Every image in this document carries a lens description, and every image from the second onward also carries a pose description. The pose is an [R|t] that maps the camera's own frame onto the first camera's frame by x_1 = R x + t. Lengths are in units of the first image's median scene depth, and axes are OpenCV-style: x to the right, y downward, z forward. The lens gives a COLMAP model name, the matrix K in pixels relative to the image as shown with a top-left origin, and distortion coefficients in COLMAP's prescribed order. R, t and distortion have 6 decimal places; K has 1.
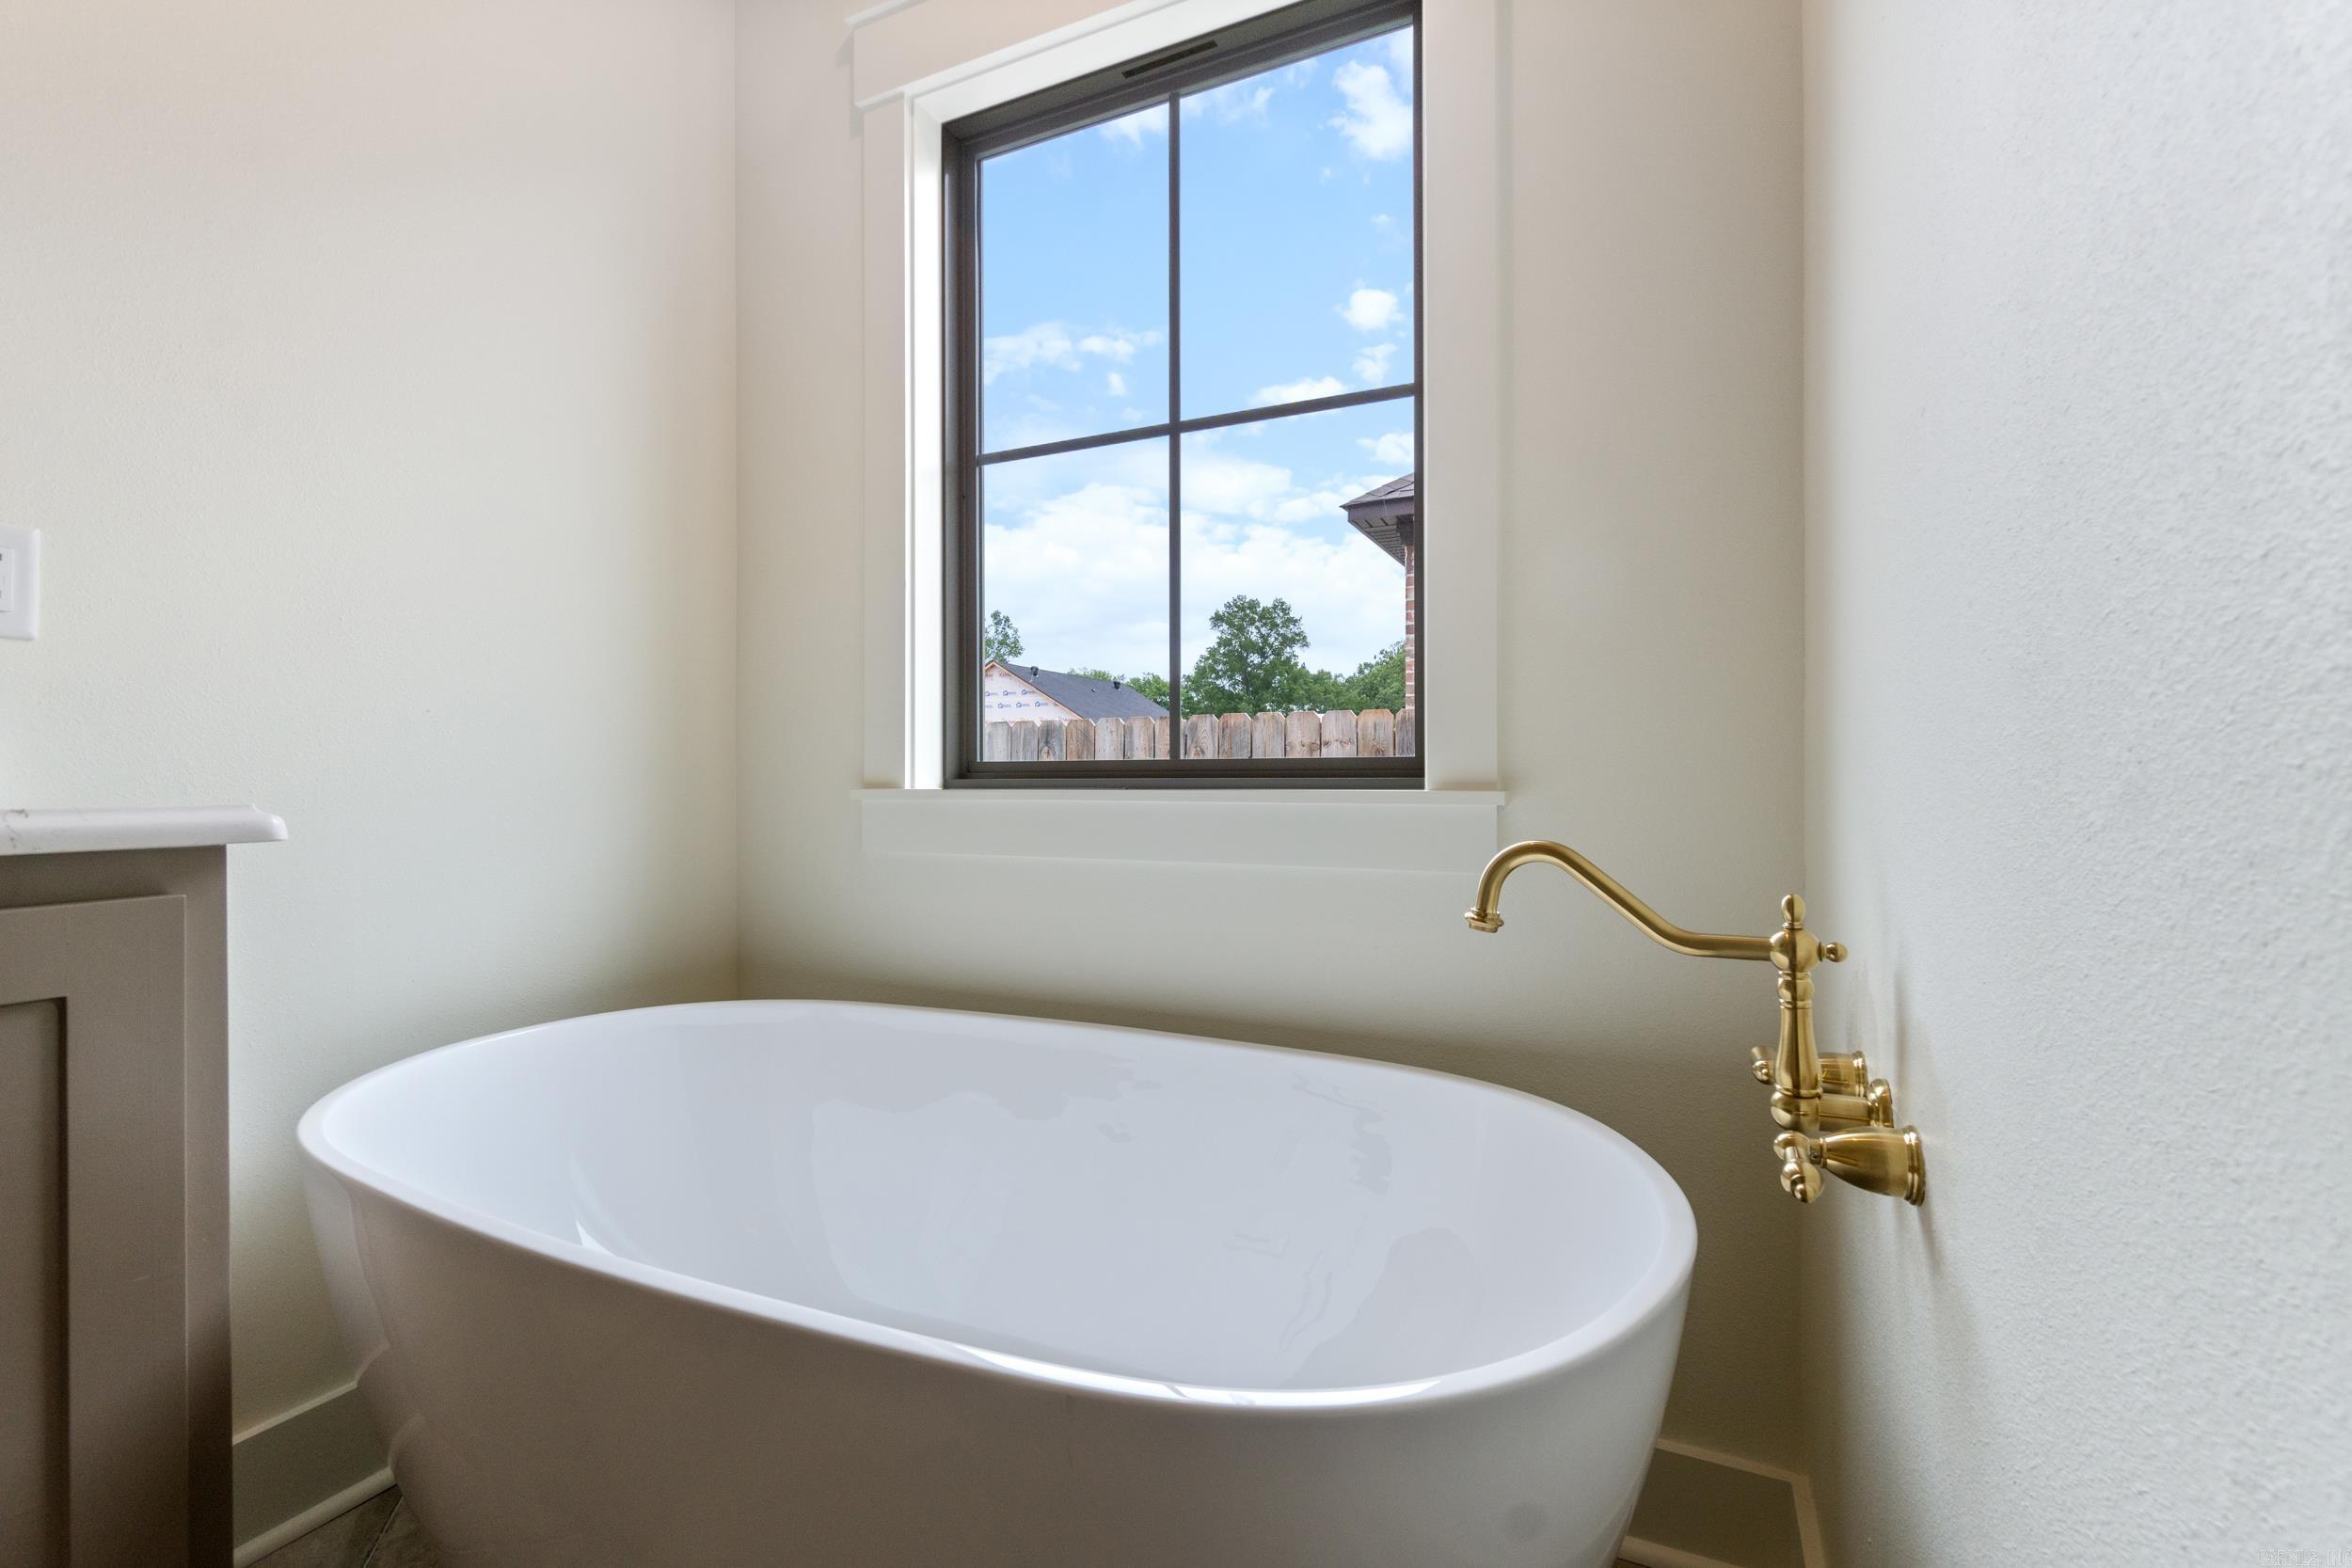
lens RADIAL K [[1040.4, 0, 1164.9], [0, 1040.4, 791.5], [0, 0, 1]] dist [-0.003402, 0.000177]
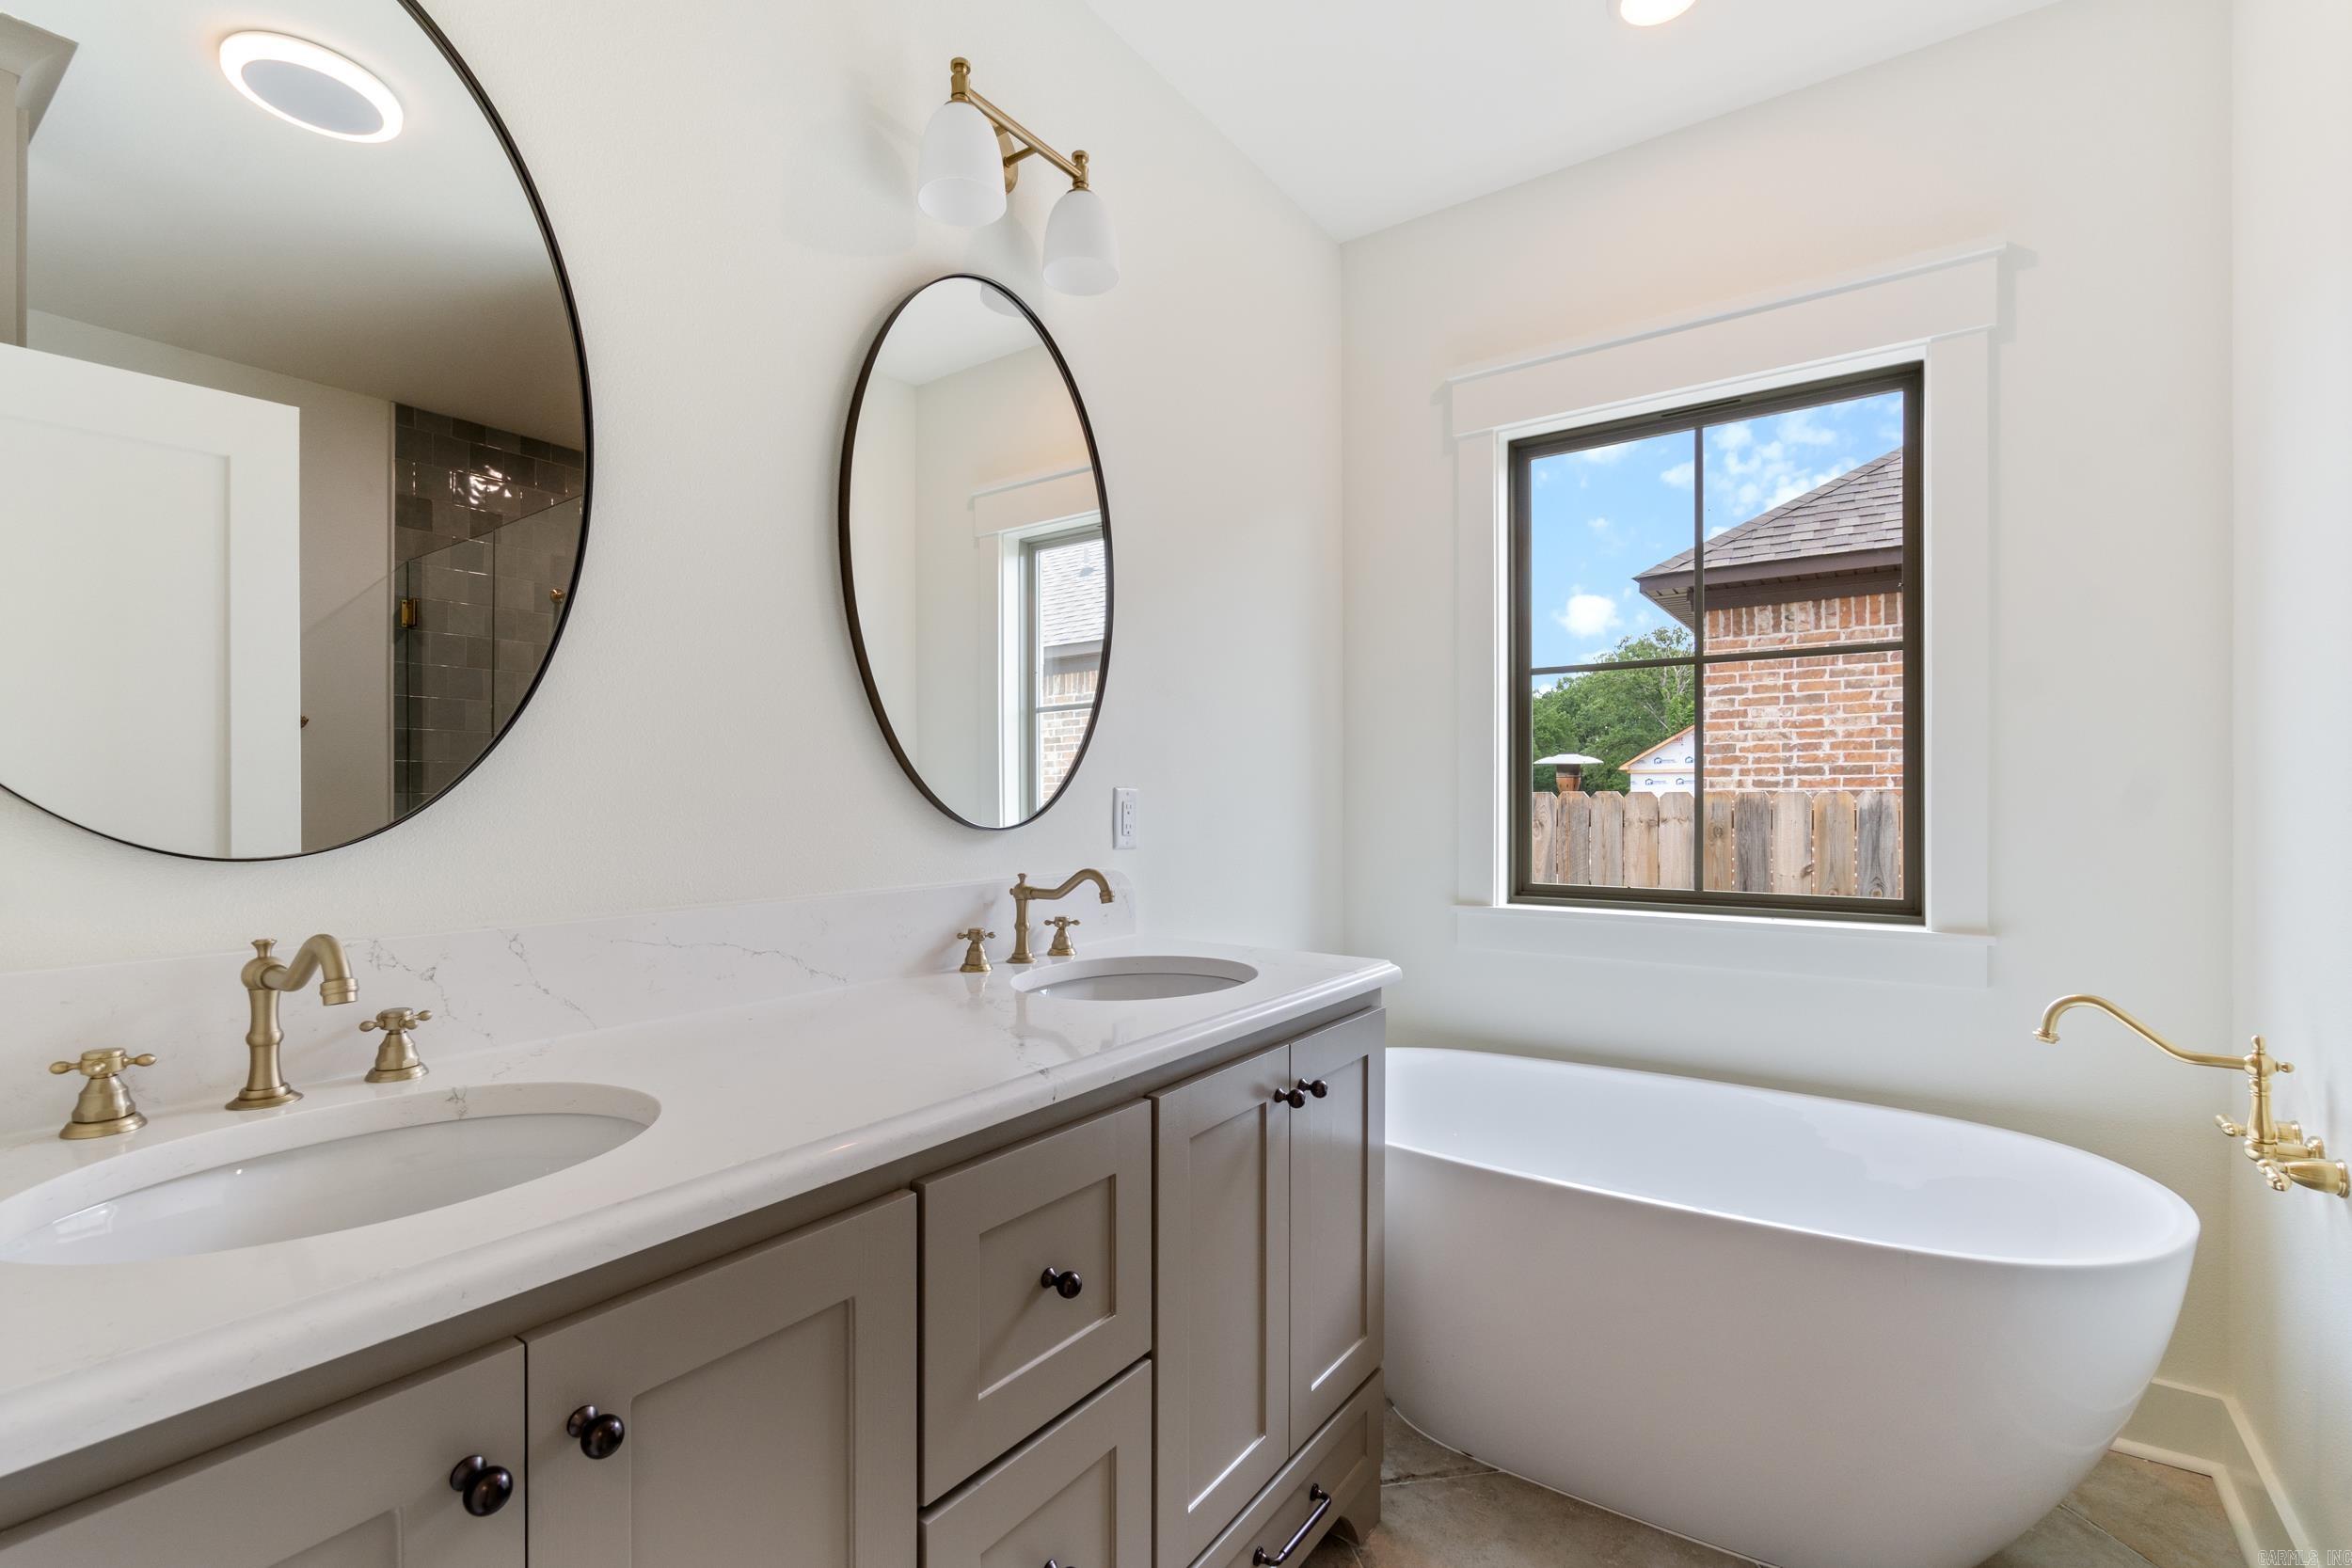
lens RADIAL K [[1057.2, 0, 1165.5], [0, 1057.2, 810.9], [0, 0, 1]] dist [0.003114, 0.000723]
pose [[0.986116, 0.001141, -0.166052, -0.968385], [-0.001290, 0.999999, -0.000790, -0.285337], [0.166051, 0.000994, 0.986117, -1.152871]]
